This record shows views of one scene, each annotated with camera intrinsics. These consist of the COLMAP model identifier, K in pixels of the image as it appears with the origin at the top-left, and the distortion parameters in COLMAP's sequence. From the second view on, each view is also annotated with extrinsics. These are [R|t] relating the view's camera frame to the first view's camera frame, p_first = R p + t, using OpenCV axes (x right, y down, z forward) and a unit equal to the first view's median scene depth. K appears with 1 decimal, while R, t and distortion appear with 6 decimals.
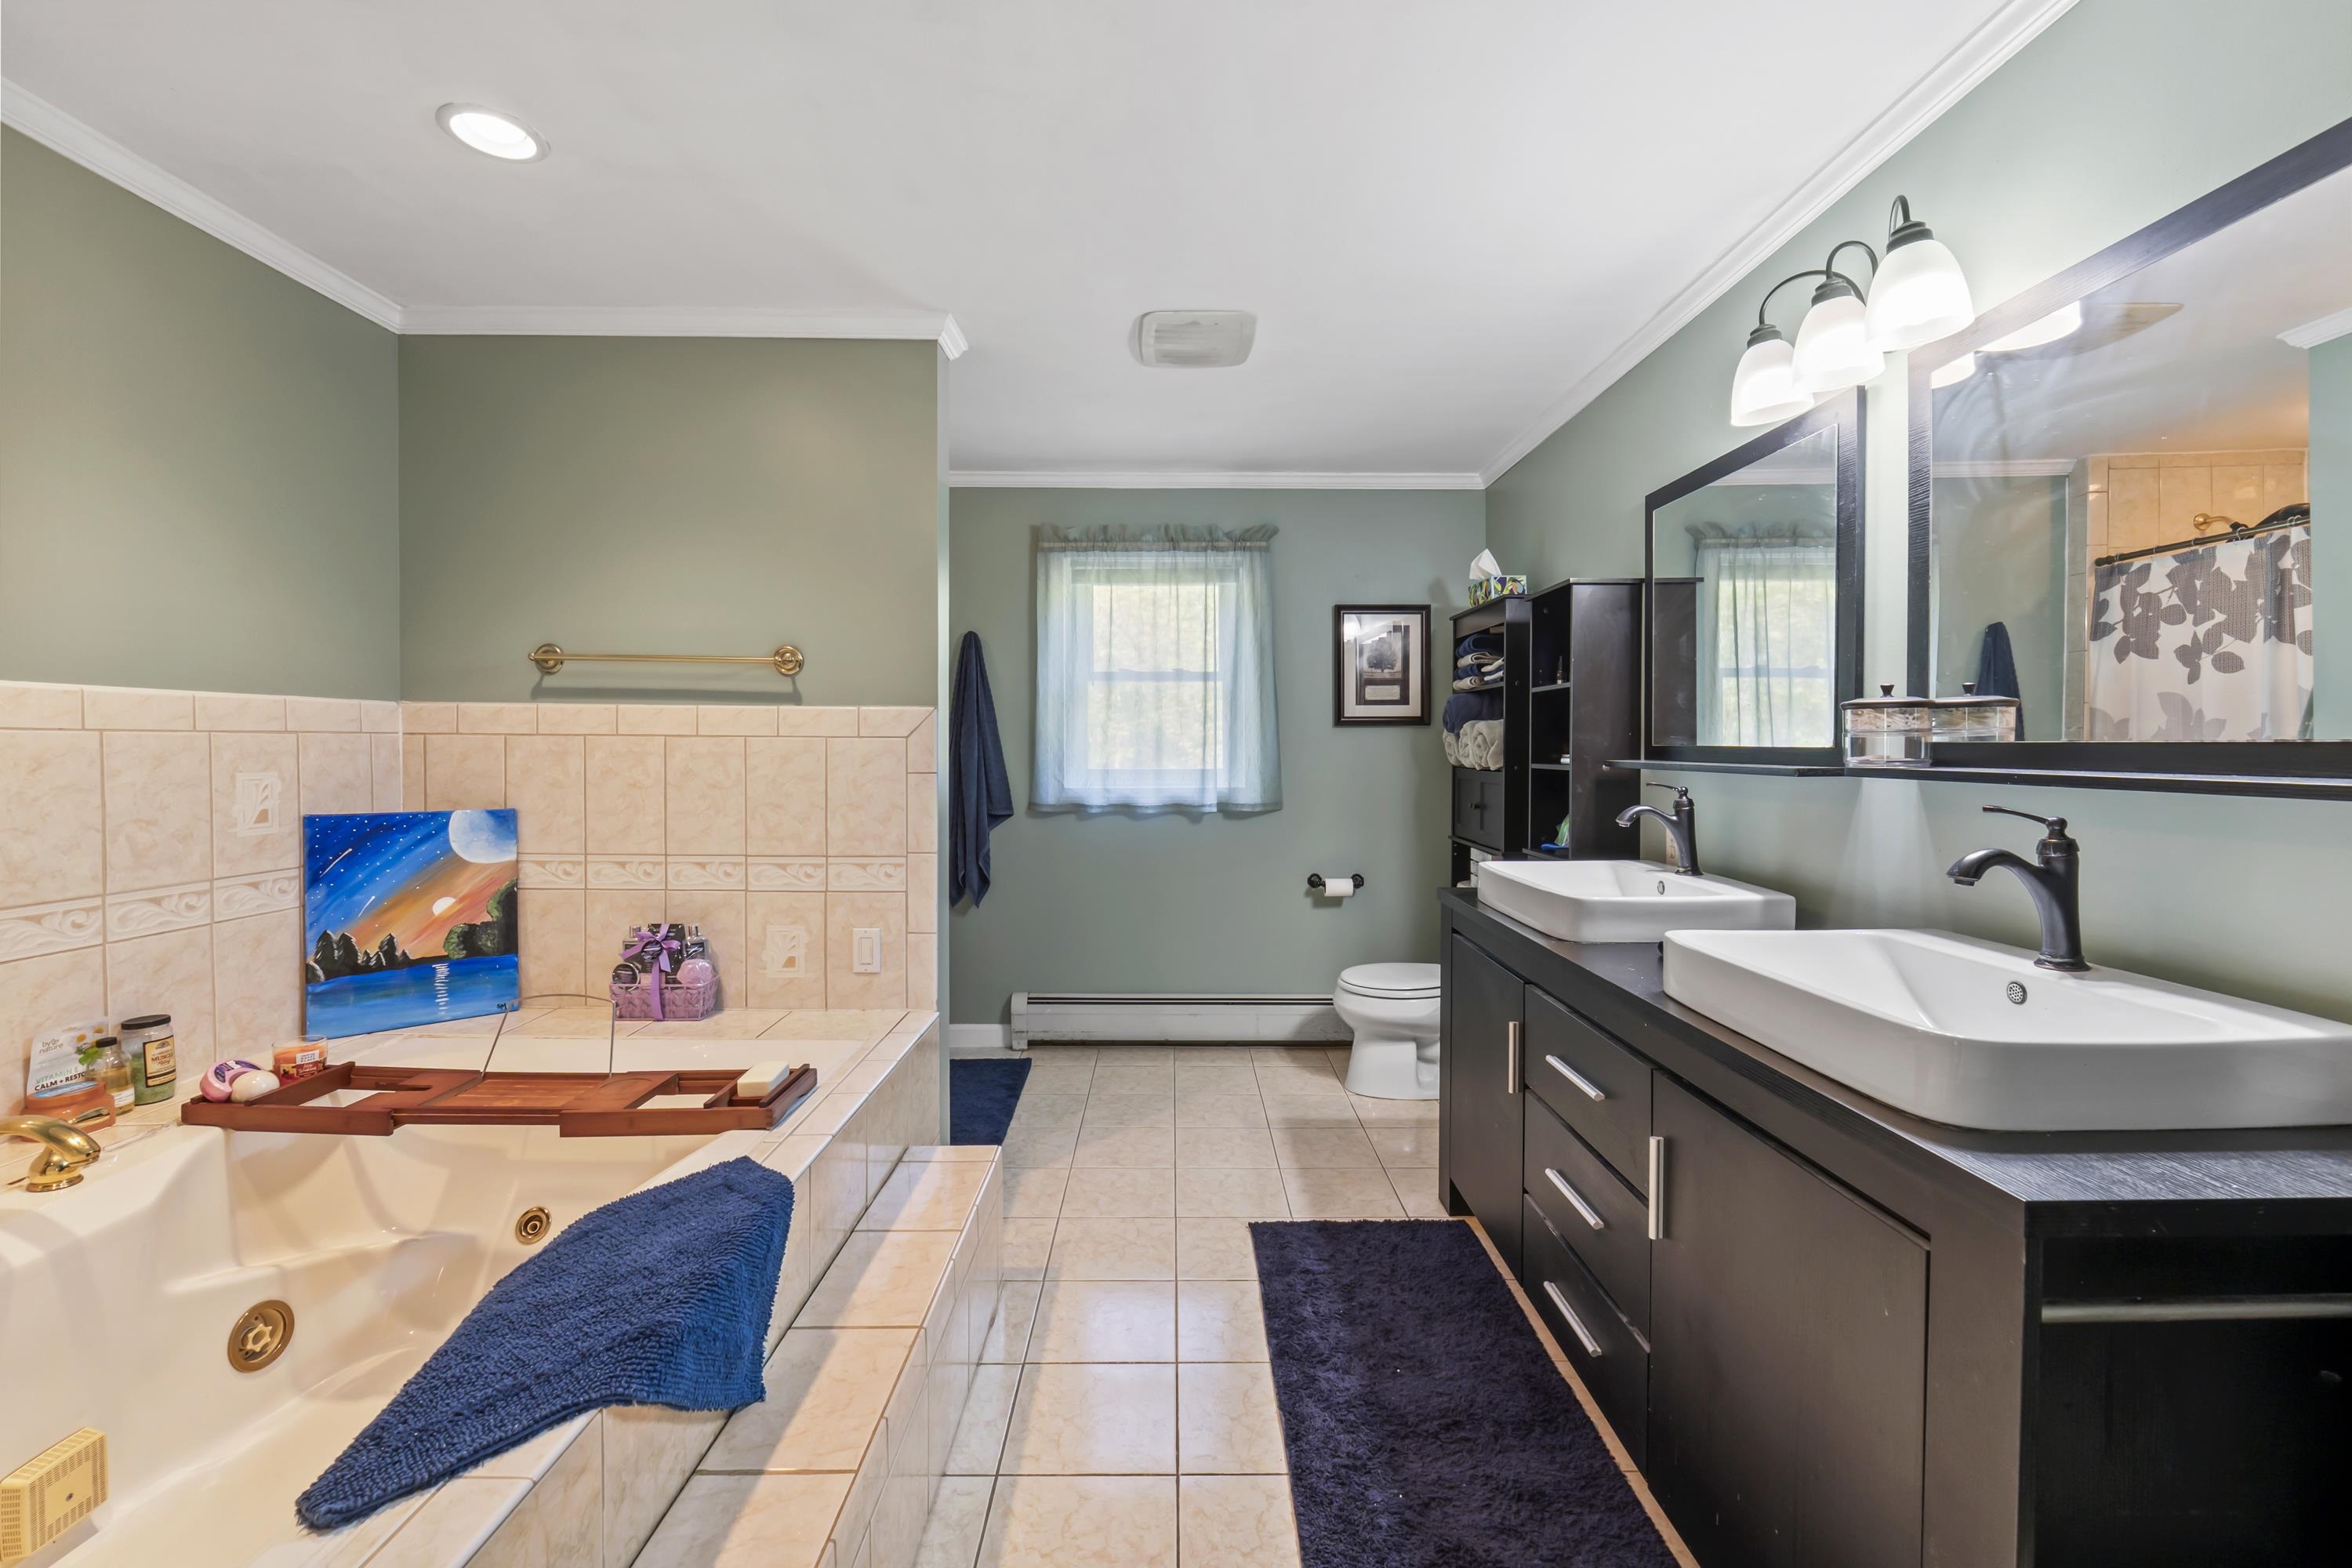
lens RADIAL K [[993.4, 0, 1178.0], [0, 993.4, 765.2], [0, 0, 1]] dist [-0.002679, -0.001953]
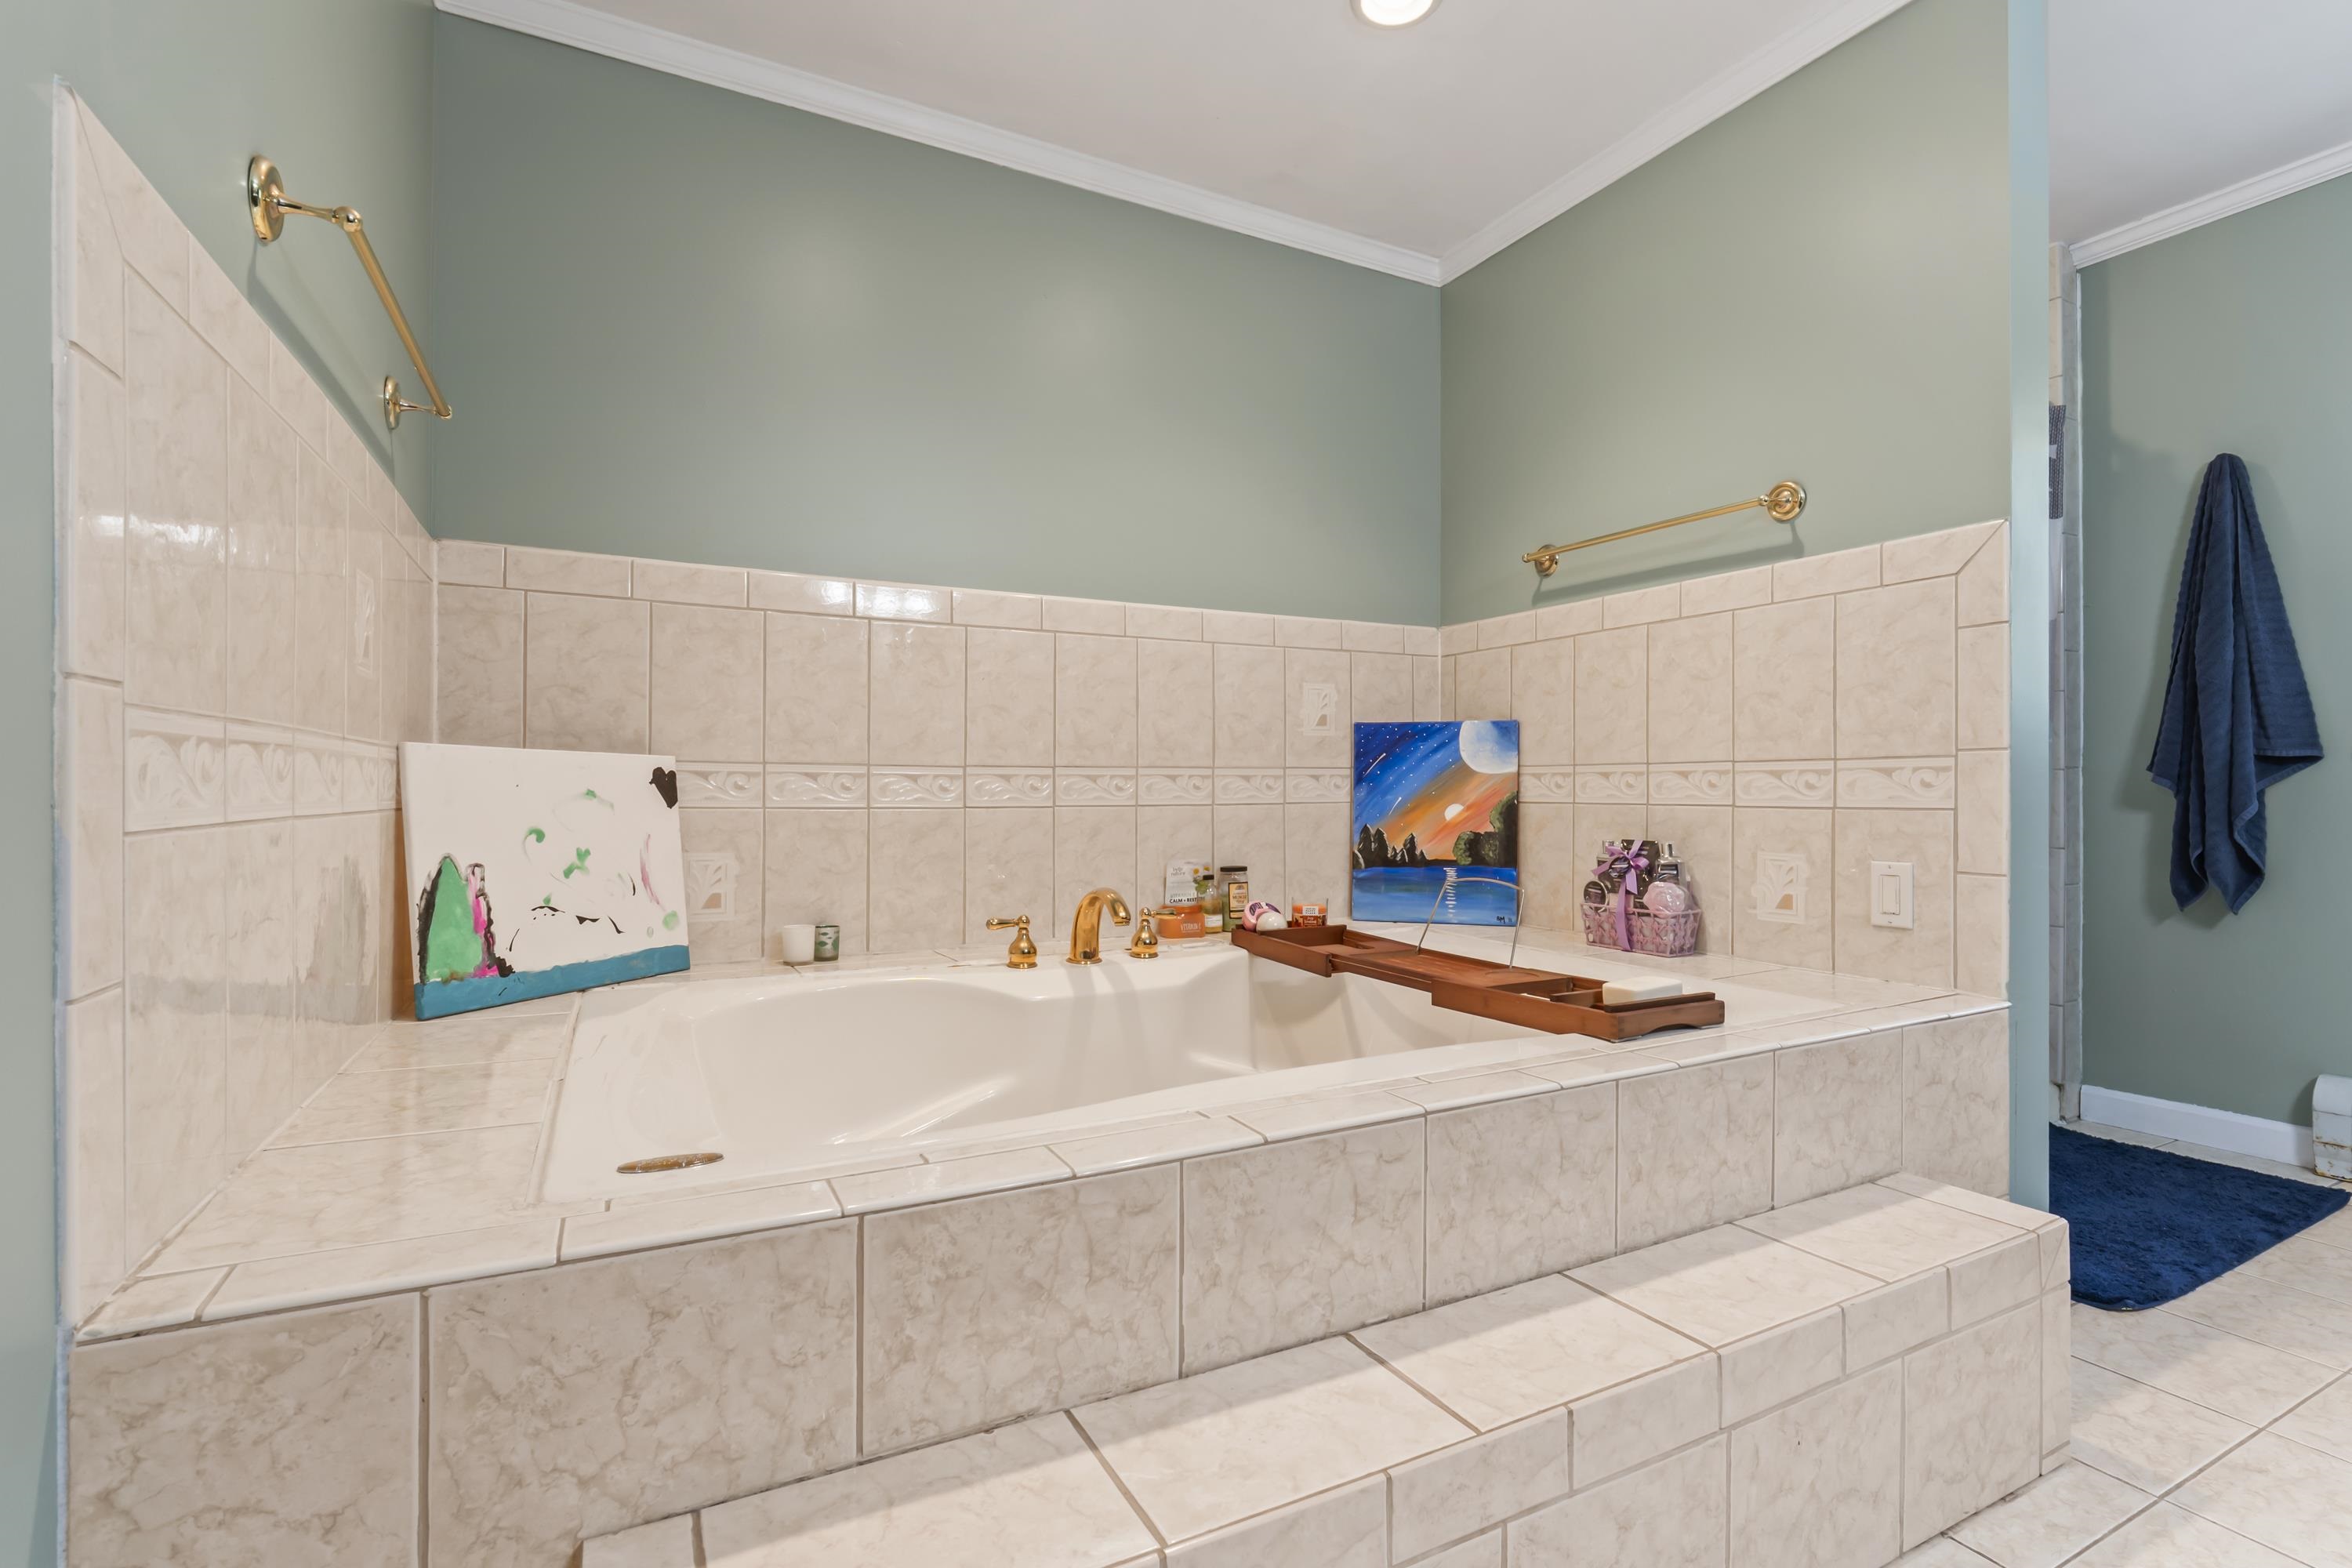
lens RADIAL K [[1080.3, 0, 1173.7], [0, 1080.3, 791.8], [0, 0, 1]] dist [-0.014913, 0.000410]
pose [[0.443943, -0.006541, -0.896031, 0.136634], [-0.014325, 0.999794, -0.014395, 0.139762], [0.895941, 0.019226, 0.443758, 0.235984]]
